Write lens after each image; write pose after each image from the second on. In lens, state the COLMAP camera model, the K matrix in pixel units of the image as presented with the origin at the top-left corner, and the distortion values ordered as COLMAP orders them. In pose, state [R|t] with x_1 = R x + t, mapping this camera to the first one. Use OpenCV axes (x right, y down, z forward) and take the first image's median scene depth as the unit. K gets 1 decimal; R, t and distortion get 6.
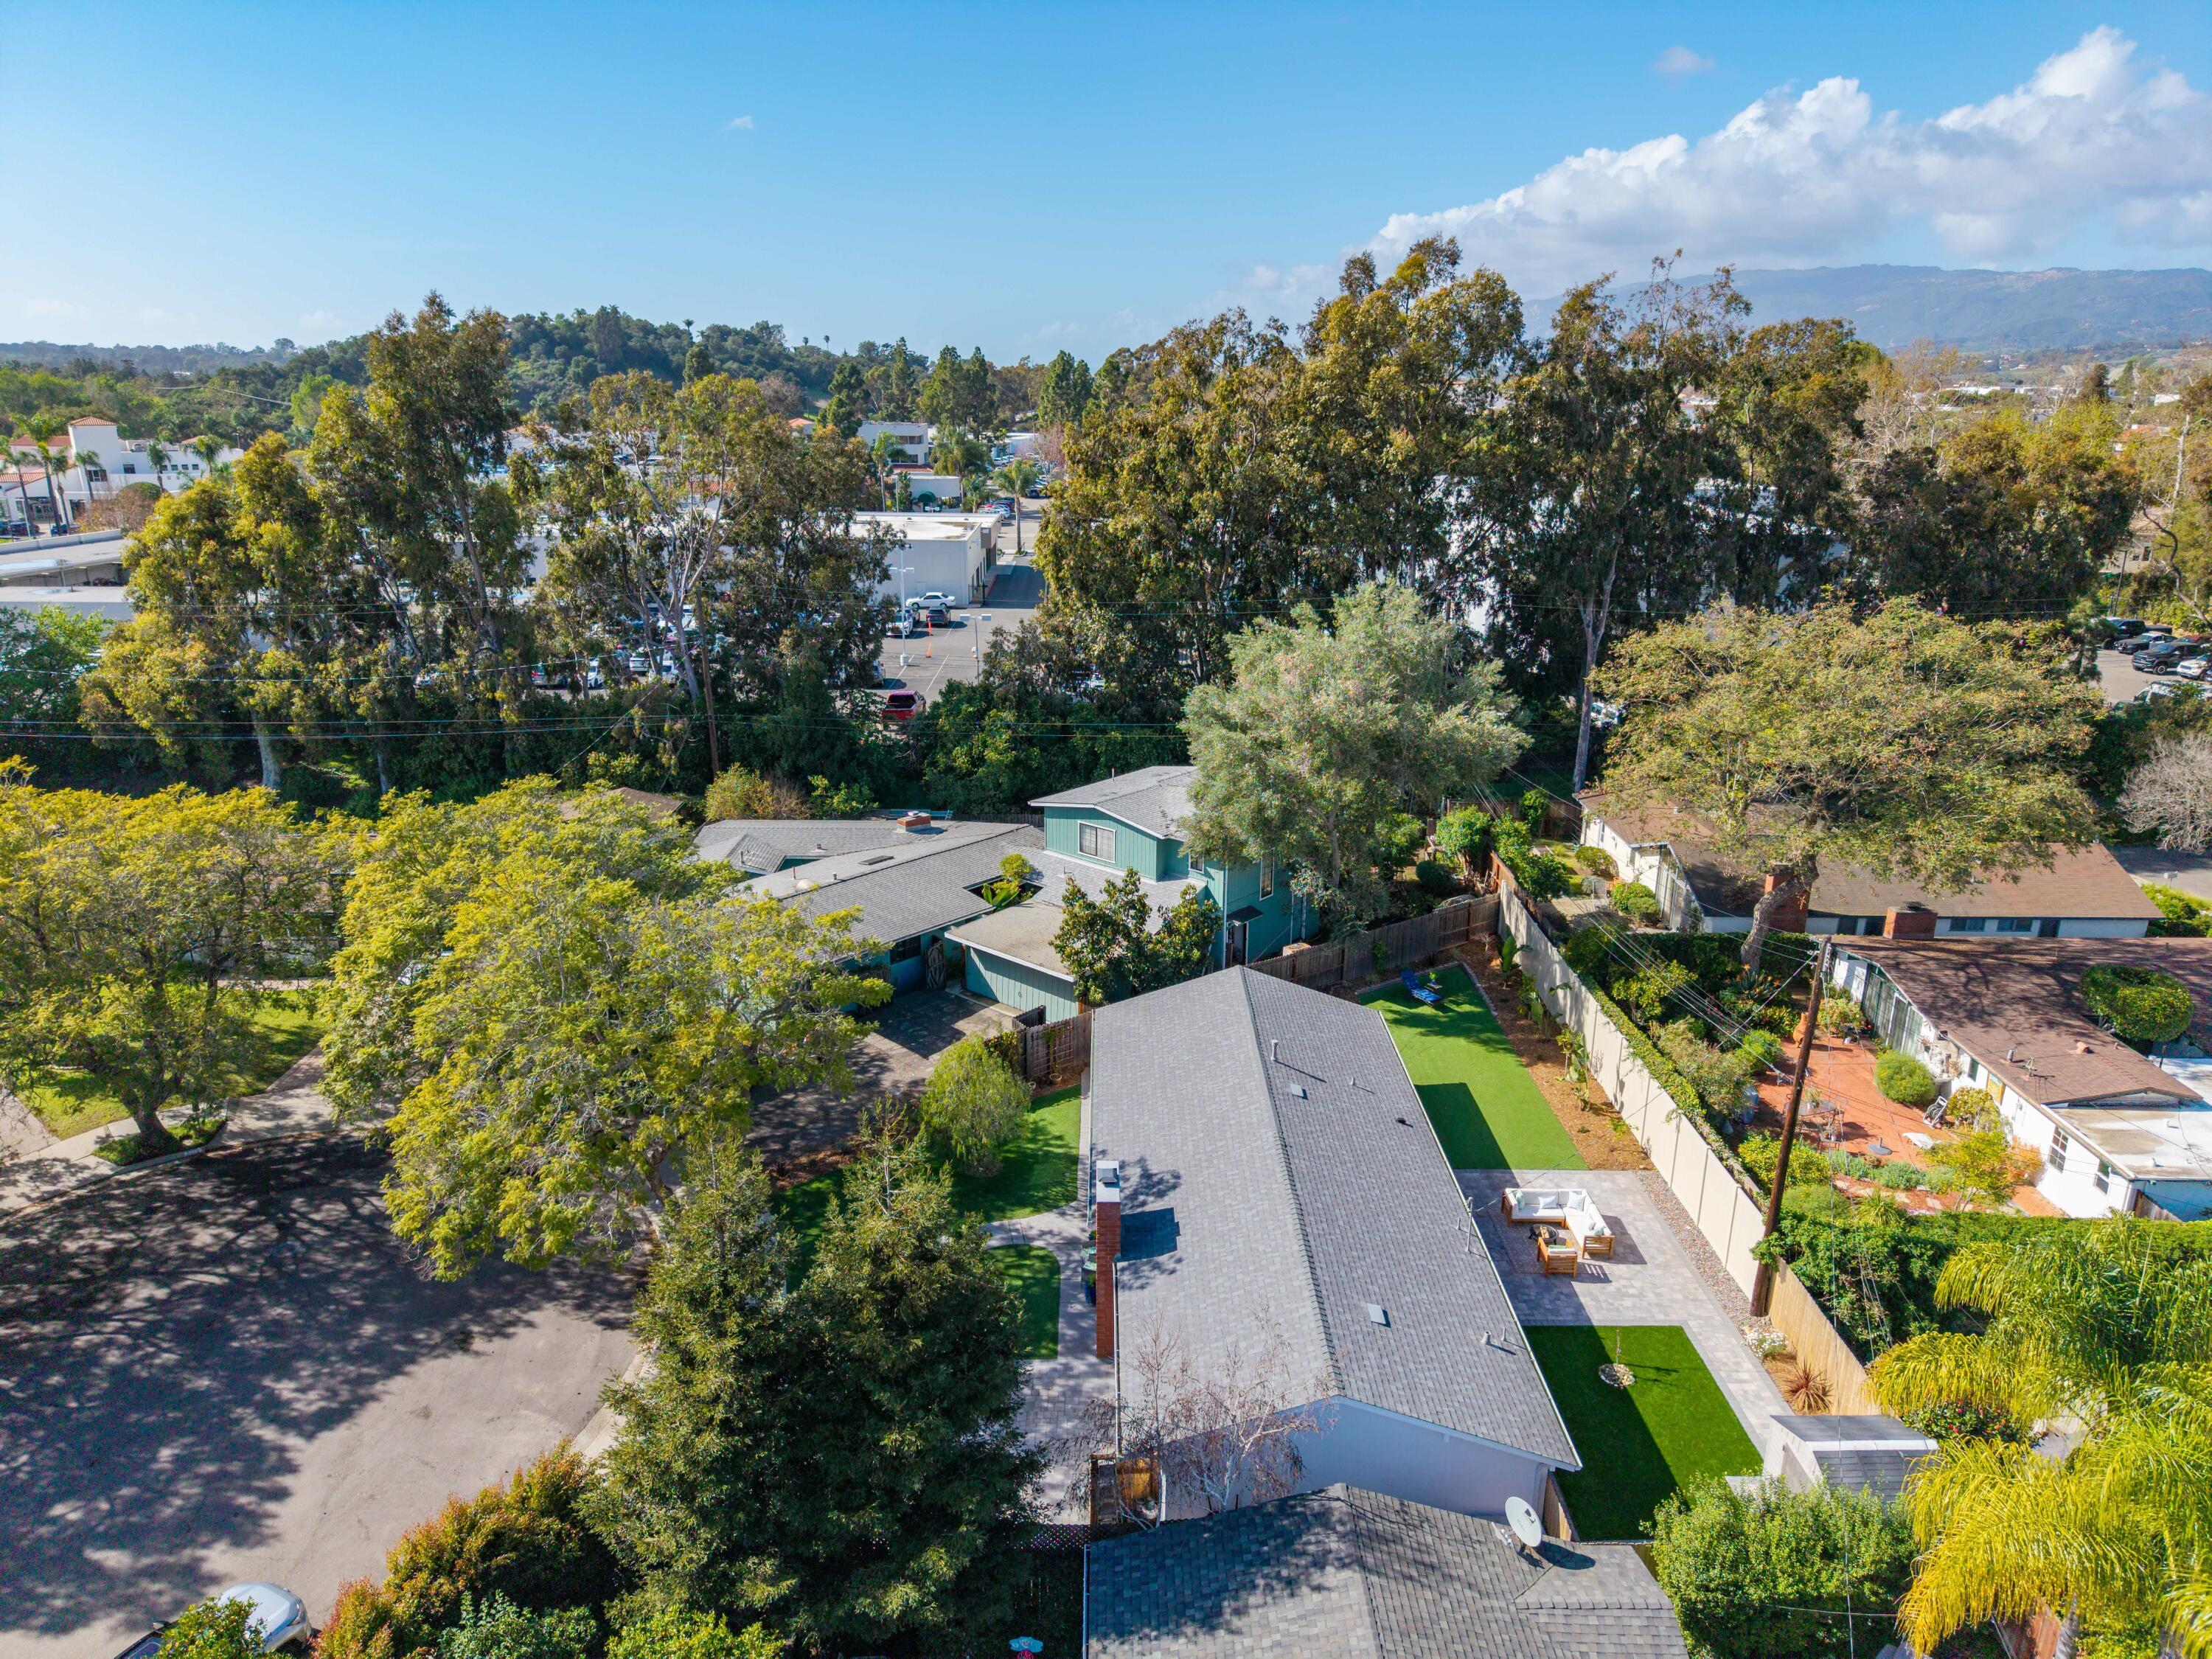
lens RADIAL K [[1542.1, 0, 1106.0], [0, 1542.1, 829.5], [0, 0, 1]] dist [0.055384, -0.035822]
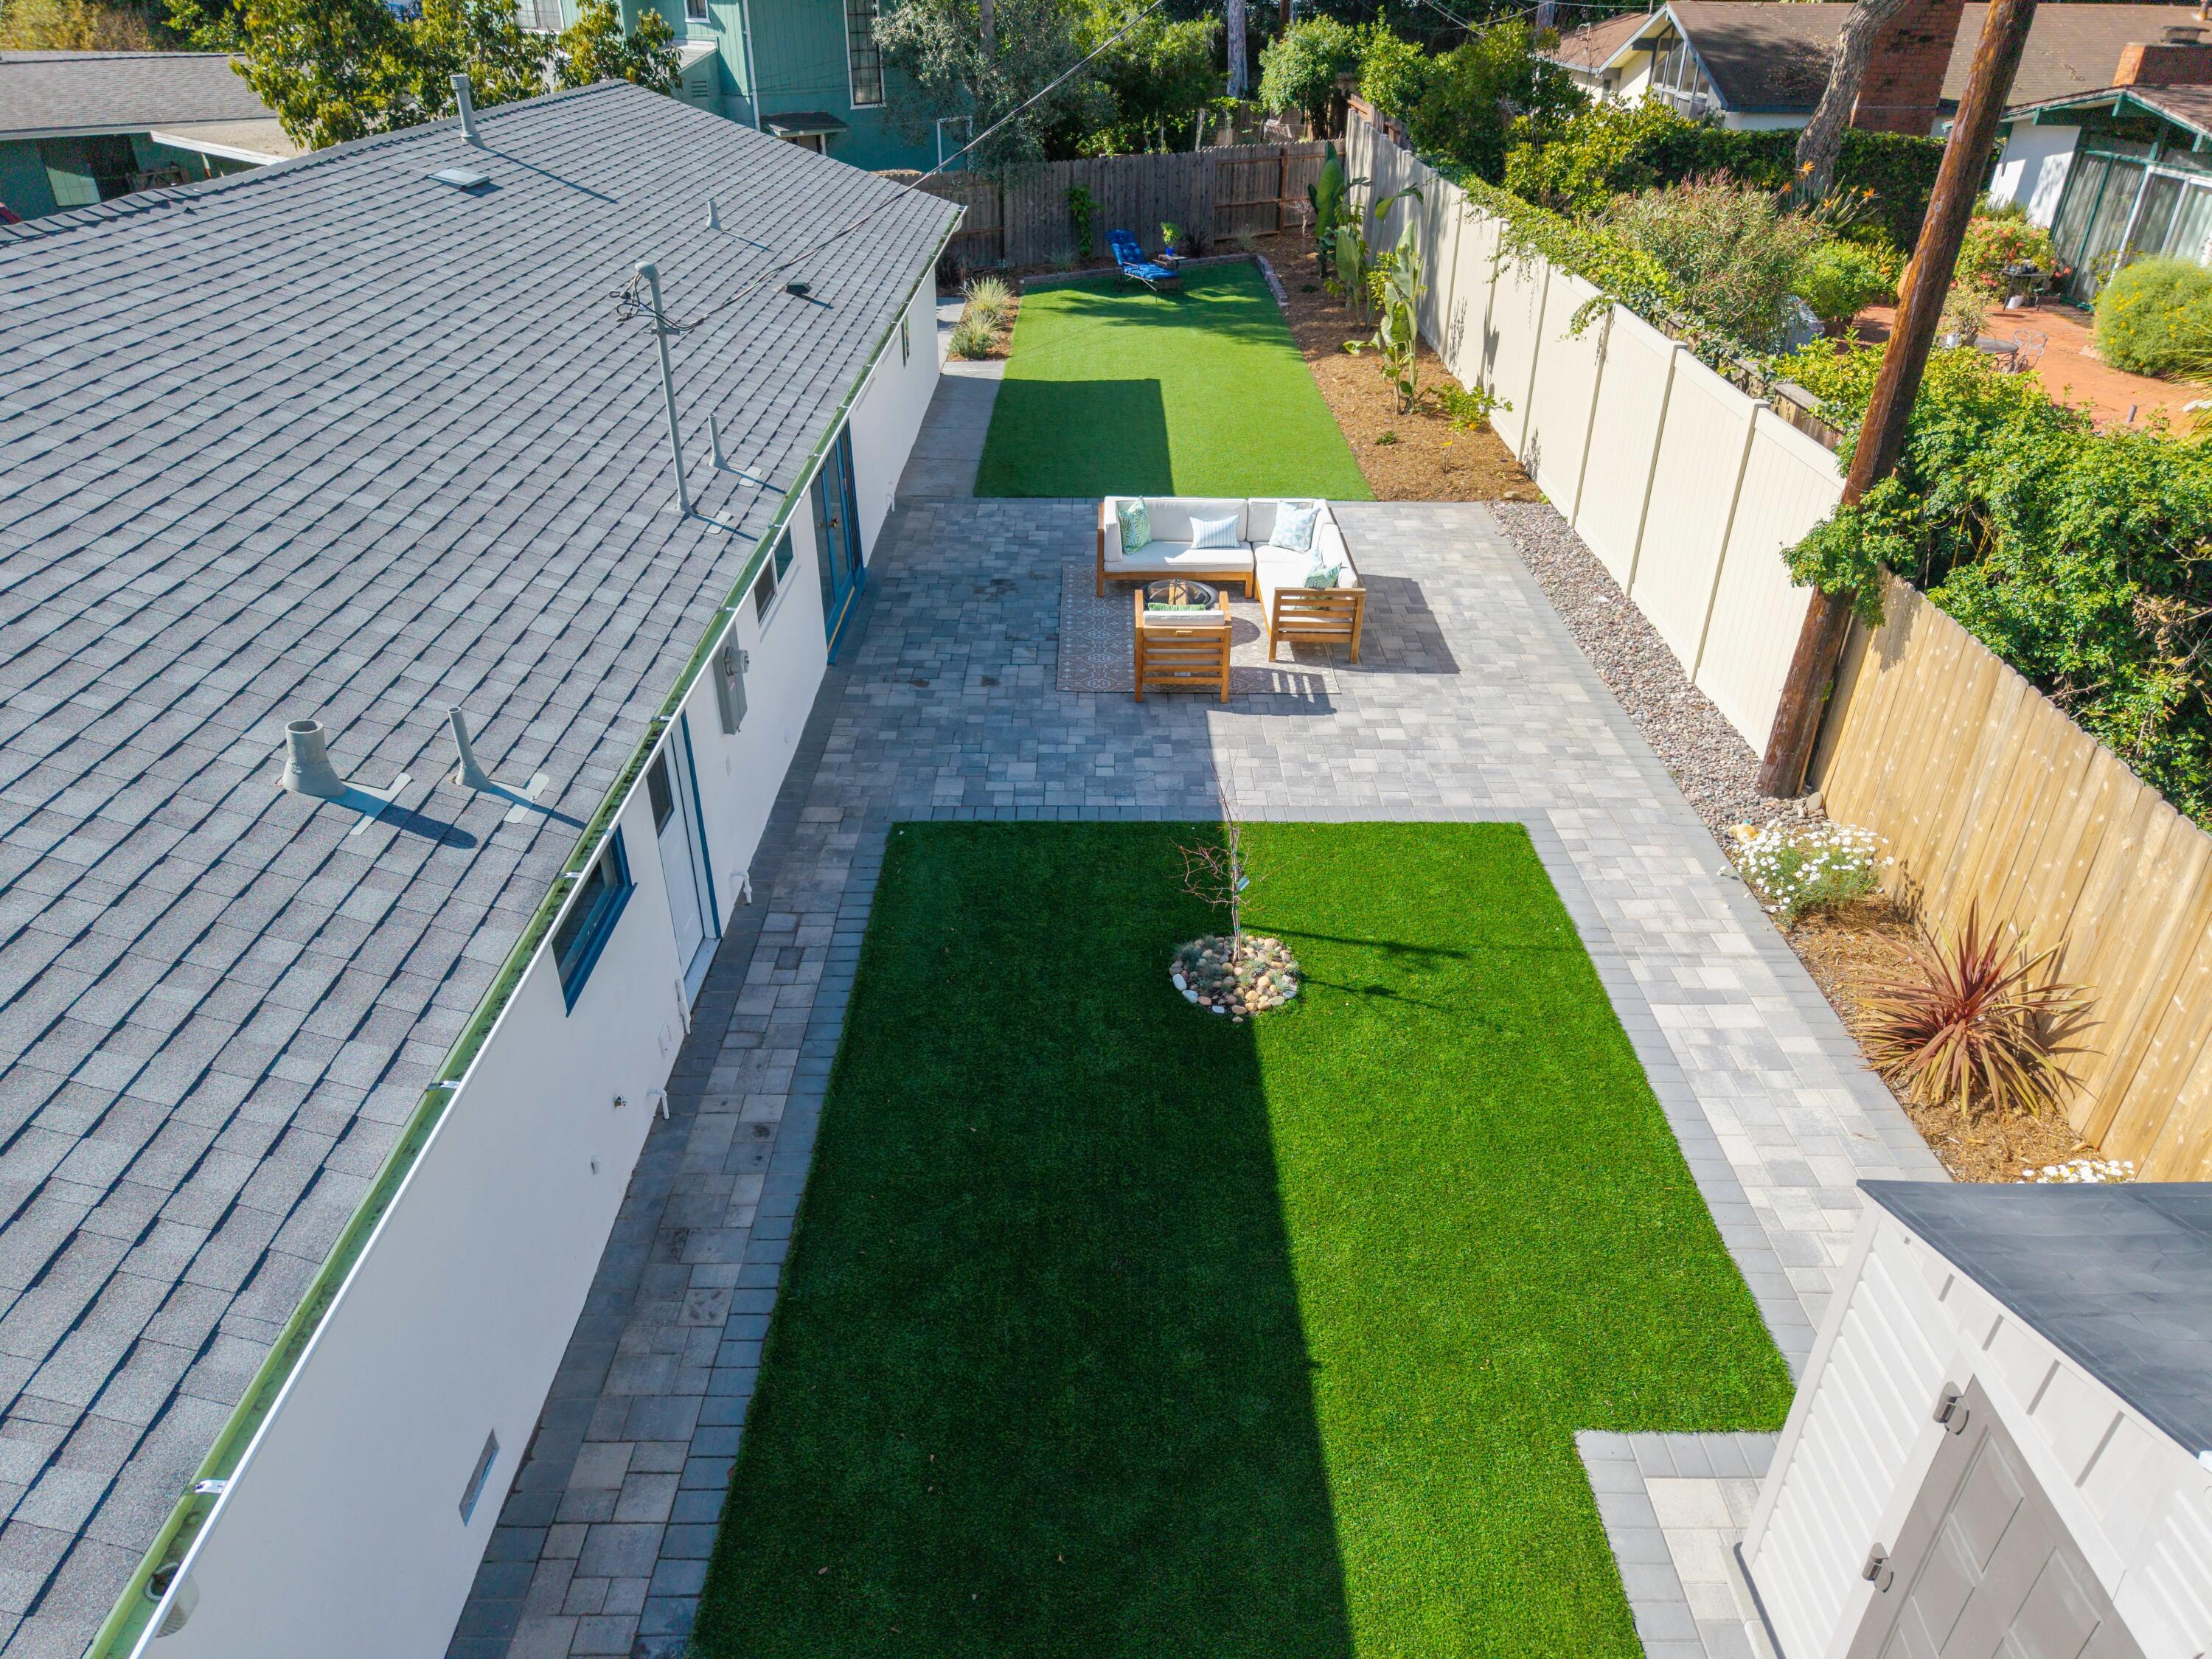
lens RADIAL K [[1542.1, 0, 1106.0], [0, 1542.1, 829.5], [0, 0, 1]] dist [0.055384, -0.035822]
pose [[0.999985, 0.005409, -0.000778, 0.286074], [-0.005102, 0.975126, 0.221592, 0.250950], [0.001957, -0.221585, 0.975139, 0.702249]]
